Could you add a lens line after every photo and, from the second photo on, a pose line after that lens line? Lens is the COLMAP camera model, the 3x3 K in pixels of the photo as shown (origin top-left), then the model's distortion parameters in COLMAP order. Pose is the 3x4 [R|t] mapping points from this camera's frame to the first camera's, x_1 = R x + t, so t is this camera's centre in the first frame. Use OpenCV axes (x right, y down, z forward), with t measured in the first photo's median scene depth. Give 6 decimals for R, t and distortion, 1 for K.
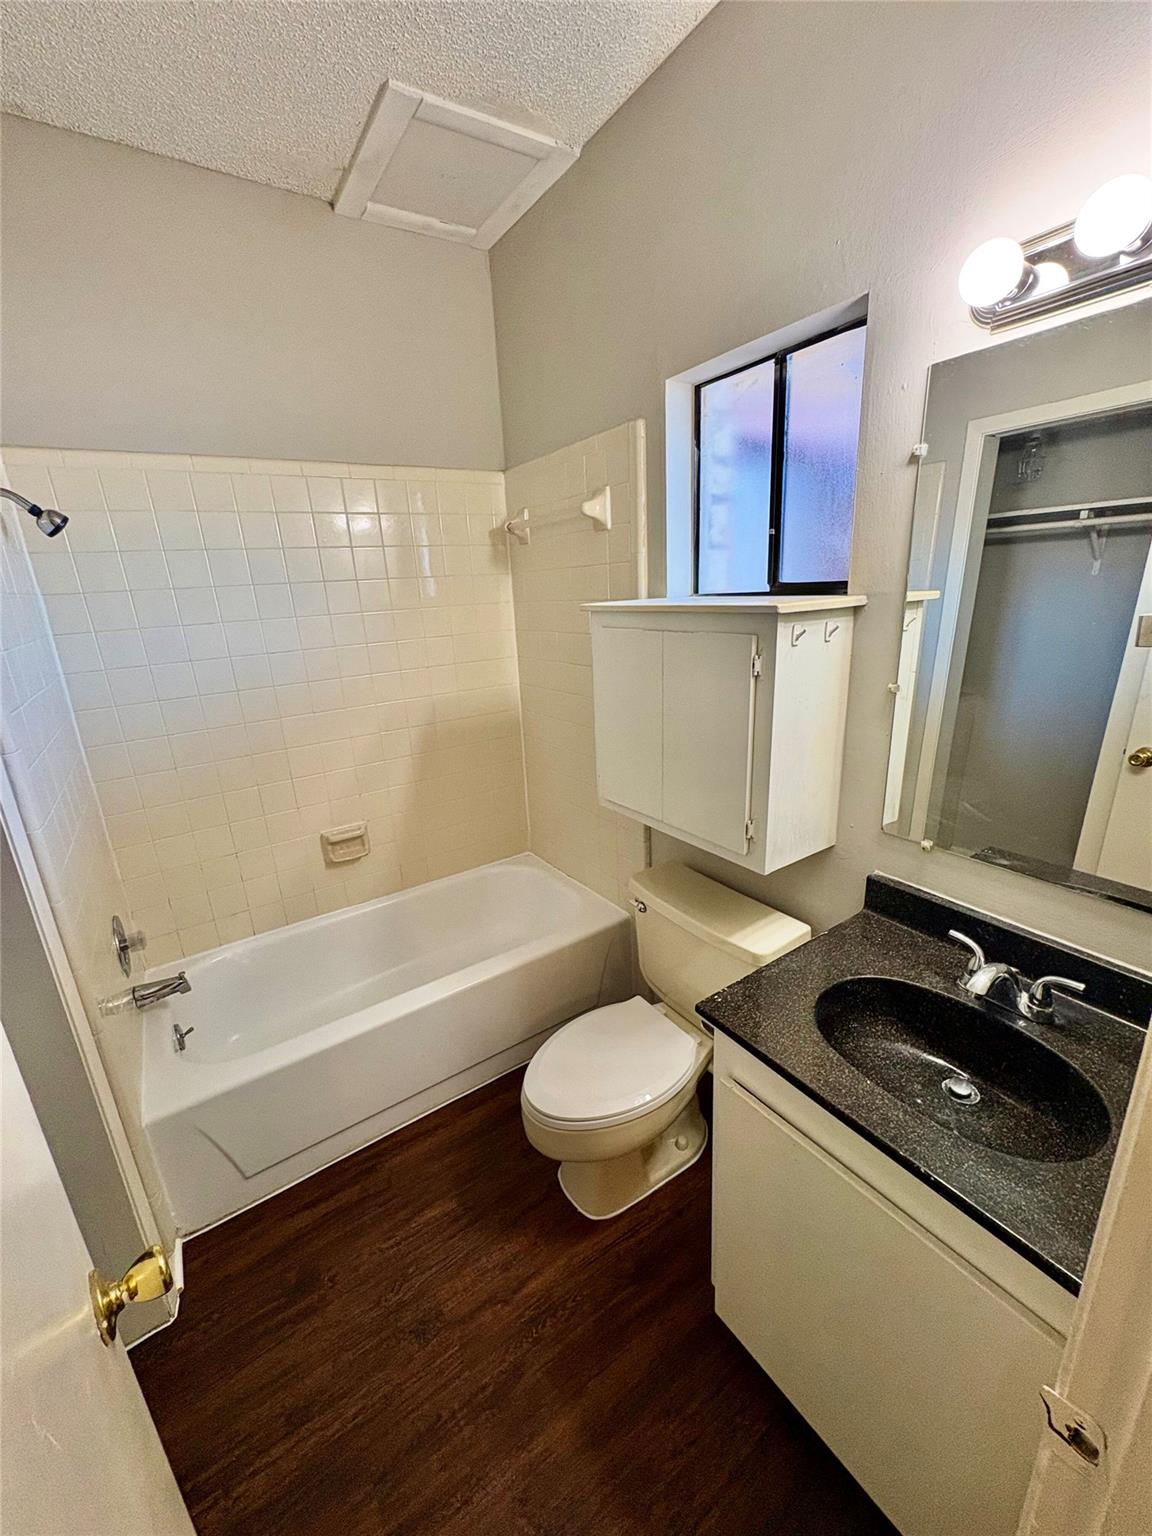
lens RADIAL K [[615.5, 0, 576.0], [0, 615.5, 768.0], [0, 0, 1]] dist [-0.000402, 0.000424]
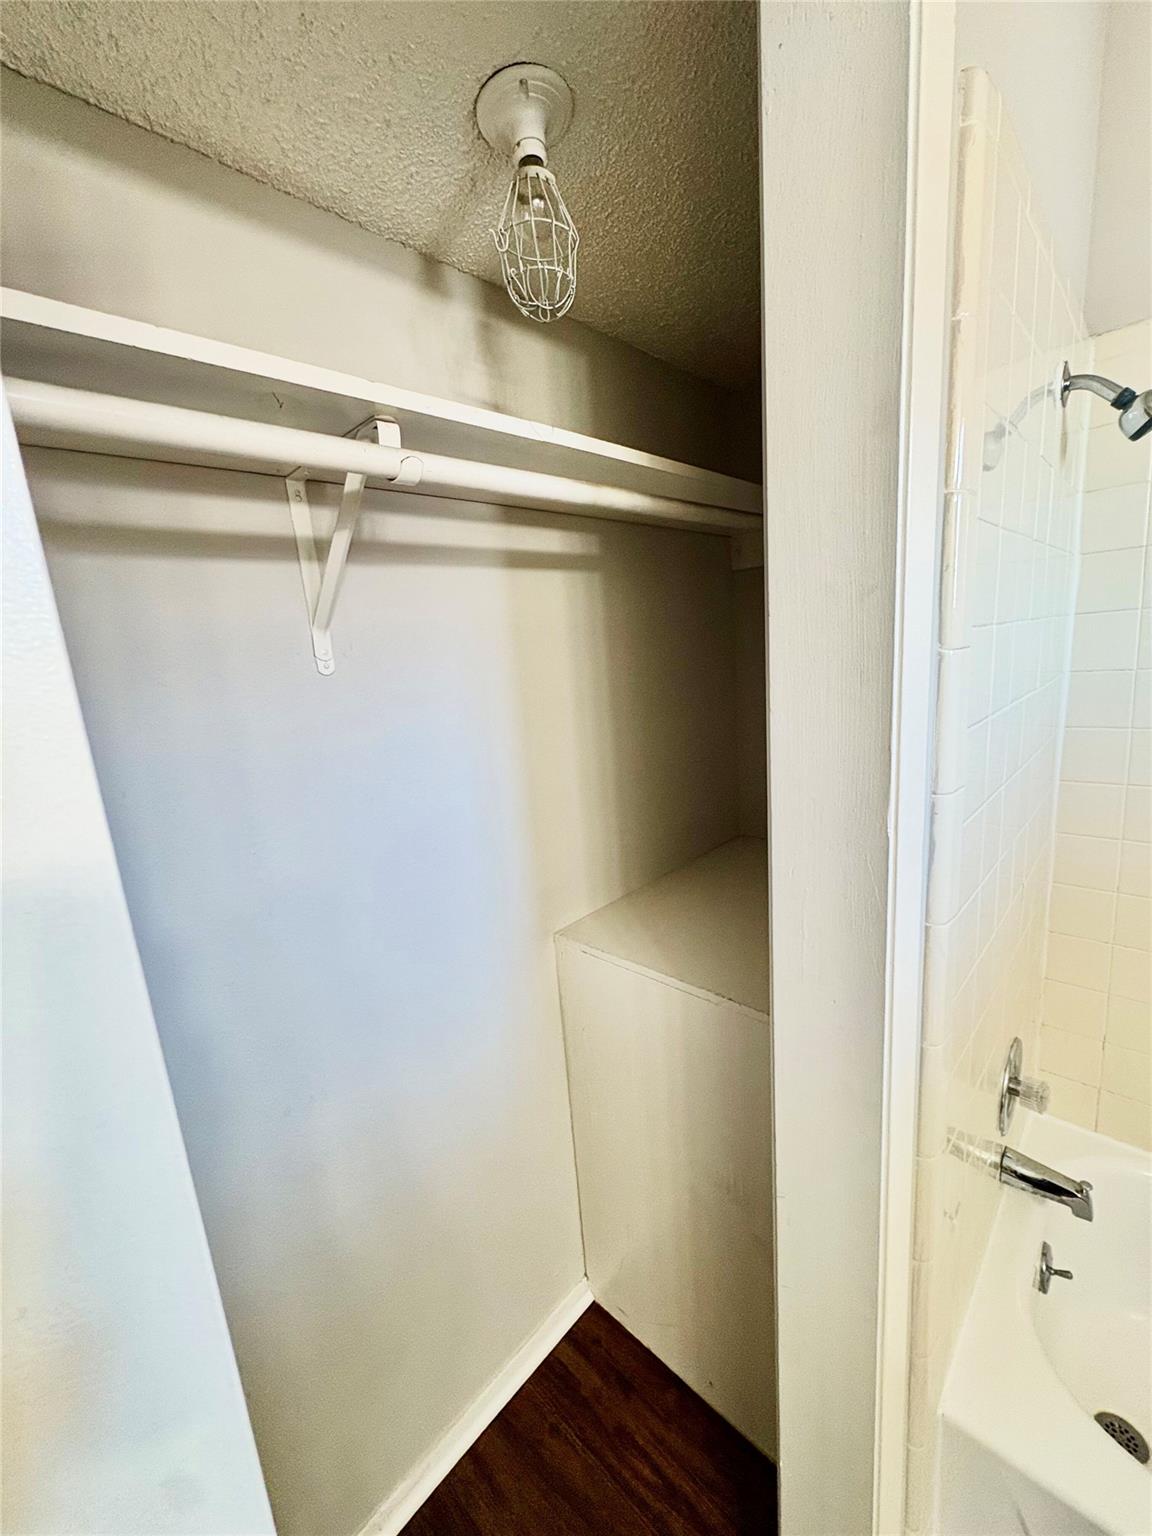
lens RADIAL K [[609.1, 0, 576.0], [0, 609.1, 768.0], [0, 0, 1]] dist [-0.001609, 0.000093]
pose [[0.213328, 0.223529, -0.951066, -0.306036], [-0.212020, 0.960867, 0.178276, -0.052389], [0.953697, 0.163613, 0.252372, 0.351886]]
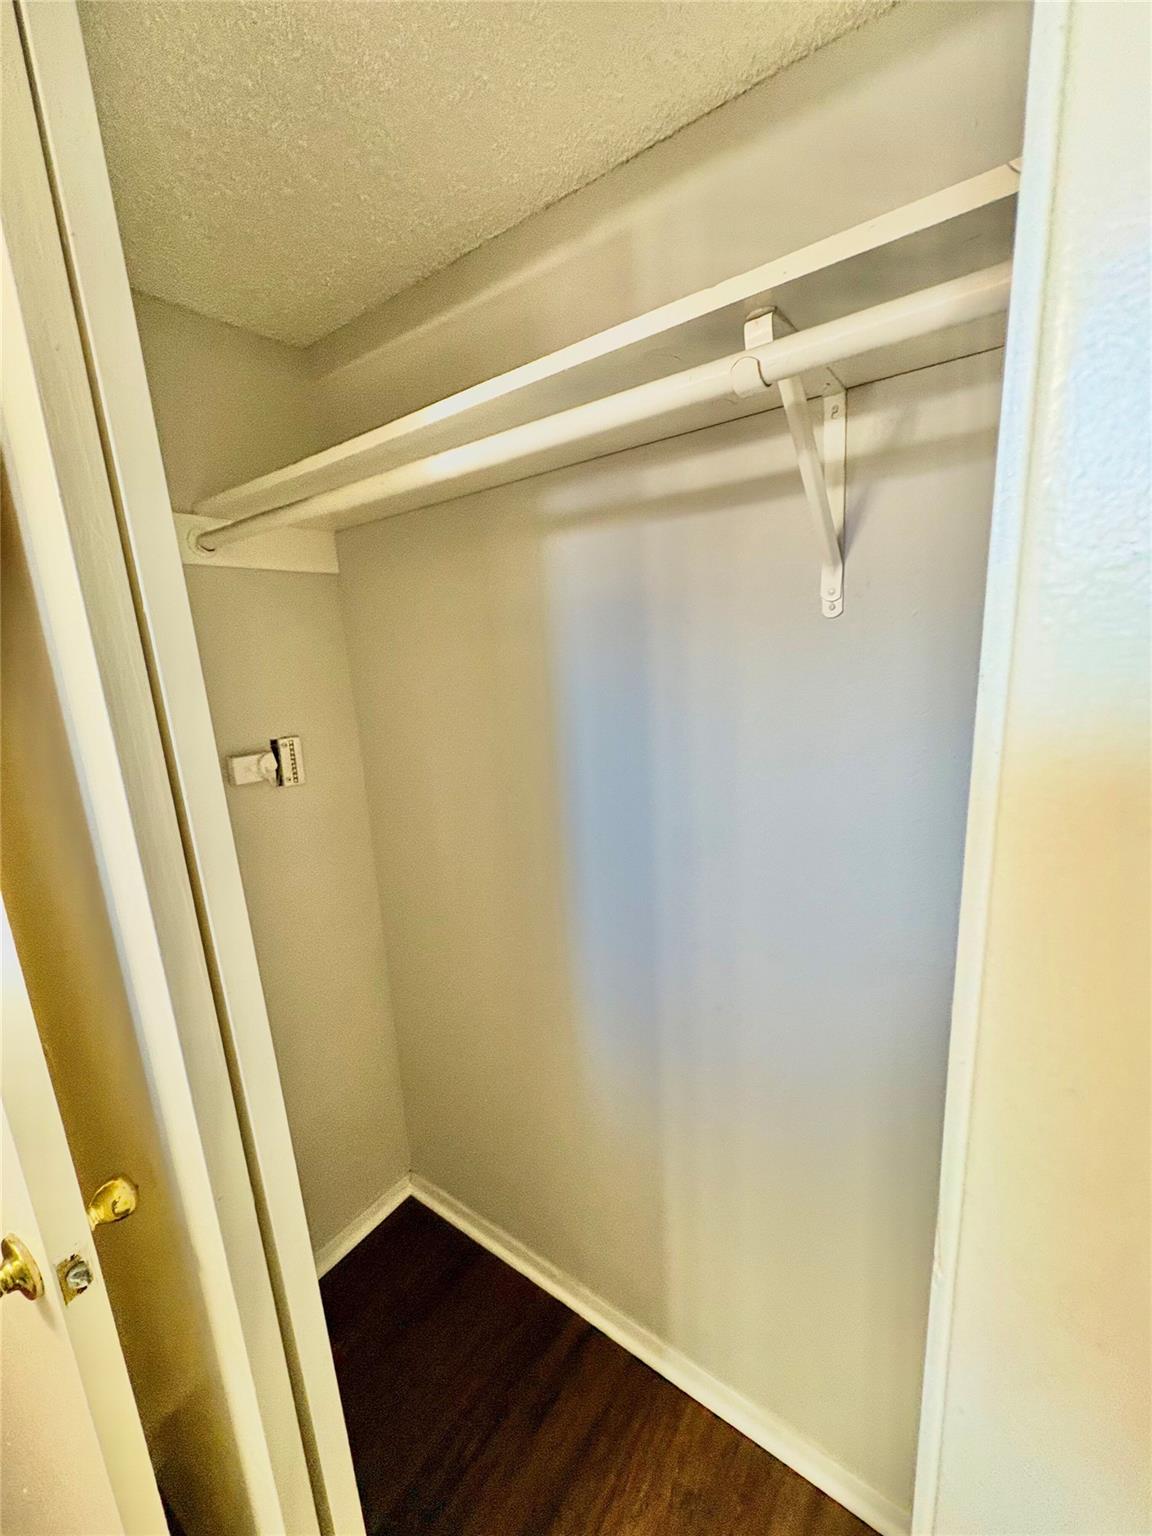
lens RADIAL K [[613.0, 0, 573.5], [0, 613.0, 770.8], [0, 0, 1]] dist [0.000138, 0.000664]
pose [[-0.931493, 0.171112, -0.321000, -0.887517], [-0.003709, 0.877939, 0.478757, -0.225055], [0.363740, 0.447150, -0.817160, 1.166300]]
